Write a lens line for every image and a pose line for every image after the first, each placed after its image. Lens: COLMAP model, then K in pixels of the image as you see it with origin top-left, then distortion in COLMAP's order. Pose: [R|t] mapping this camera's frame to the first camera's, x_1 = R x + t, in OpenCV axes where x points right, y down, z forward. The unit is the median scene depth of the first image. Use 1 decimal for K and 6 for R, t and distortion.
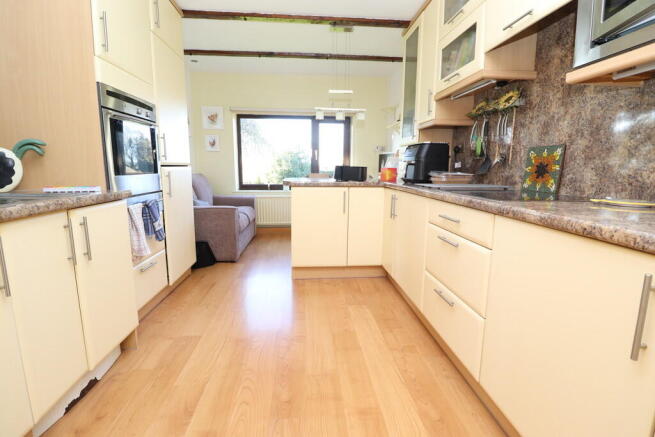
lens RADIAL K [[310.4, 0, 328.9], [0, 310.4, 217.7], [0, 0, 1]] dist [0.002601, 0.000116]
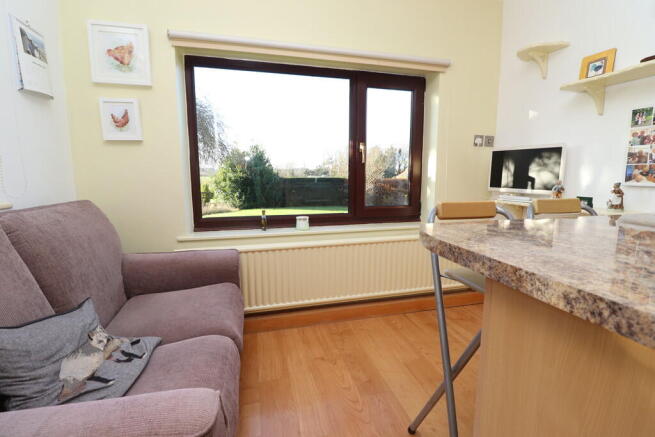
lens RADIAL K [[310.4, 0, 326.0], [0, 310.4, 217.1], [0, 0, 1]] dist [0.002601, 0.000116]
pose [[0.986956, -0.030295, 0.158112, -0.174850], [0.032944, 0.999357, -0.014157, -0.098957], [-0.157581, 0.019181, 0.987320, 0.538017]]
